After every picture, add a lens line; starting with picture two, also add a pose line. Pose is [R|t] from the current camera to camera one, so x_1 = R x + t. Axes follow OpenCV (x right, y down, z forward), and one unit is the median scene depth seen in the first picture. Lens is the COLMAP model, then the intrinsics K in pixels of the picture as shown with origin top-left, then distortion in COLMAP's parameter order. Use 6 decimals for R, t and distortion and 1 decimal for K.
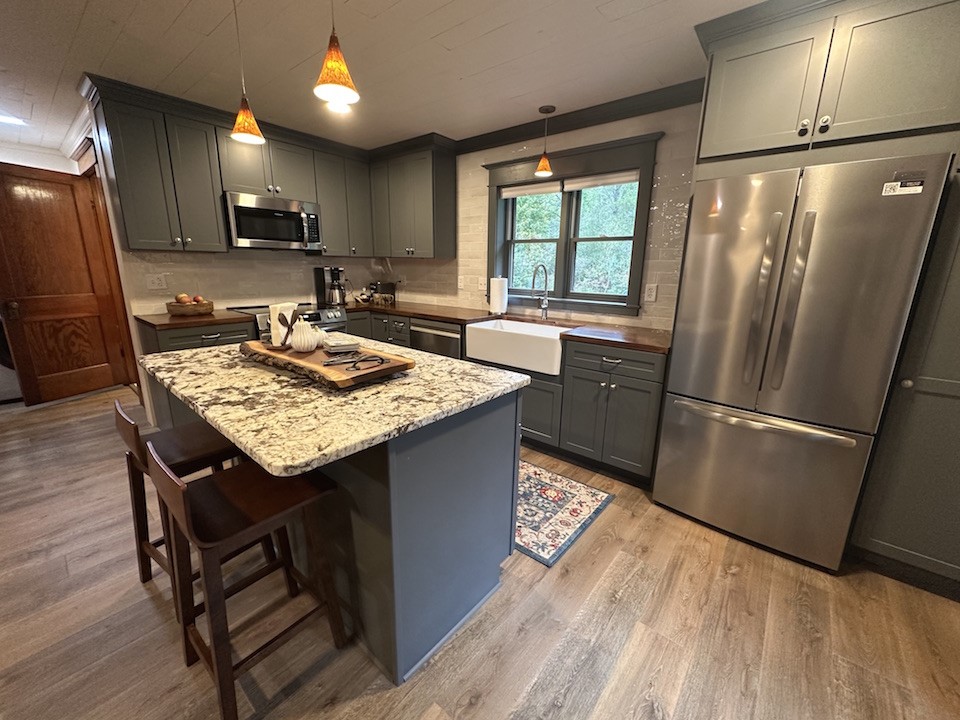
lens RADIAL K [[384.2, 0, 482.0], [0, 384.2, 360.5], [0, 0, 1]] dist [0.001042, -0.000073]
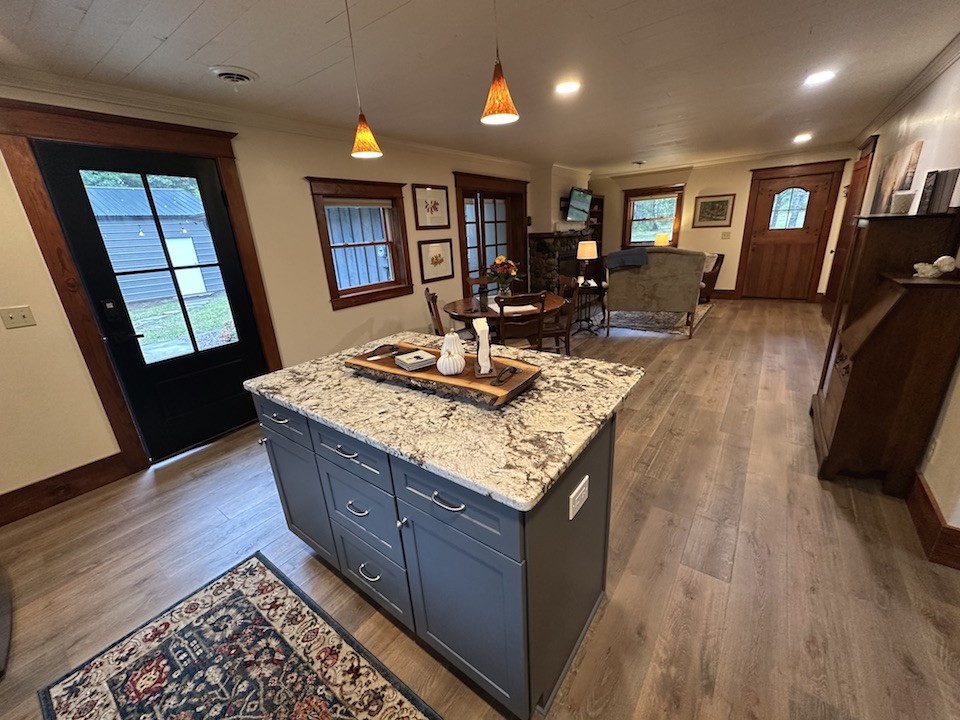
lens RADIAL K [[384.2, 0, 482.3], [0, 384.2, 356.9], [0, 0, 1]] dist [0.001042, -0.000073]
pose [[-0.997918, 0.053280, -0.036353, -0.347158], [0.026011, 0.848174, 0.529079, -0.387675], [0.059023, 0.527032, -0.847793, 1.274117]]
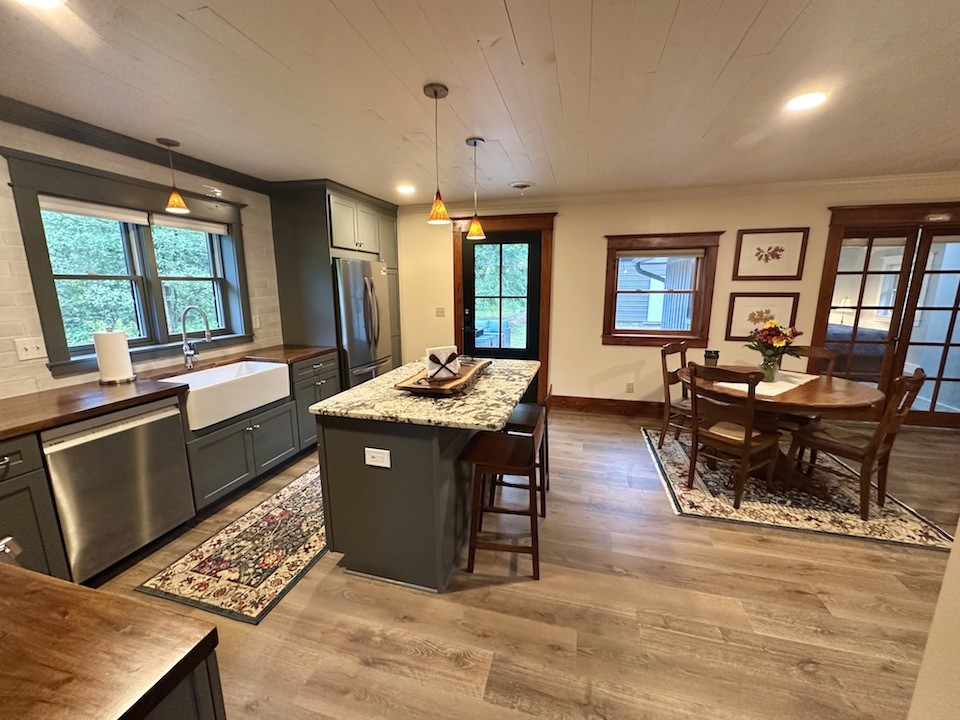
lens RADIAL K [[384.2, 0, 481.2], [0, 384.2, 358.8], [0, 0, 1]] dist [0.001042, -0.000073]
pose [[-0.411284, -0.187049, 0.892109, -1.244558], [0.214346, 0.931426, 0.294112, -0.332159], [-0.885947, 0.312183, -0.342987, 0.963014]]
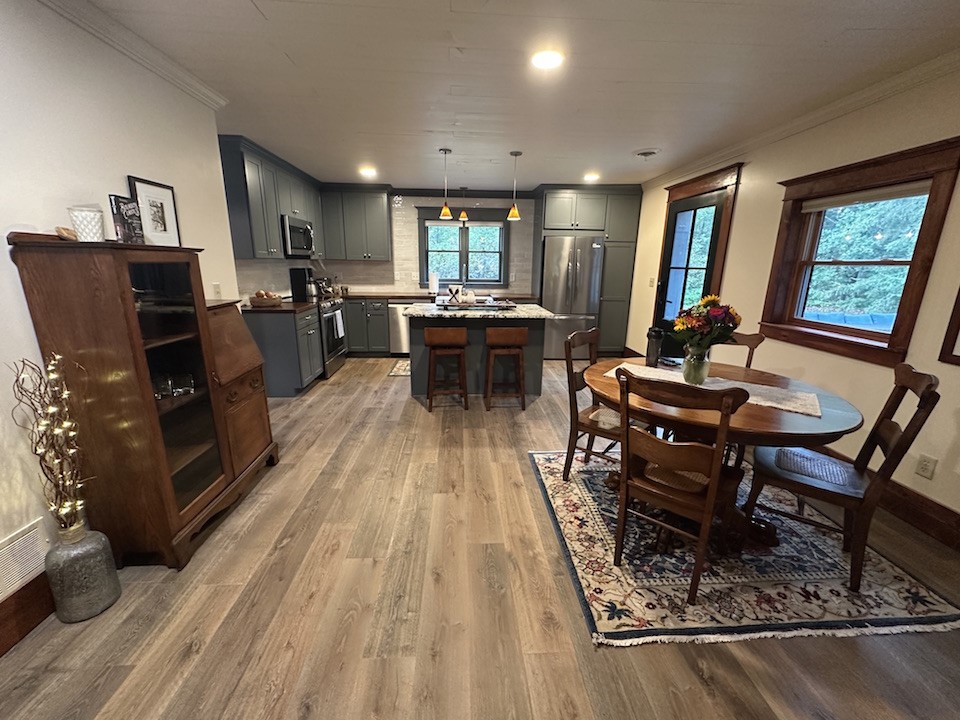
lens RADIAL K [[384.2, 0, 475.2], [0, 384.2, 356.3], [0, 0, 1]] dist [0.001042, -0.000073]
pose [[0.745342, -0.165546, 0.645802, -1.463457], [0.160145, 0.984775, 0.067610, 0.105783], [-0.647163, 0.053029, 0.760505, -0.626349]]
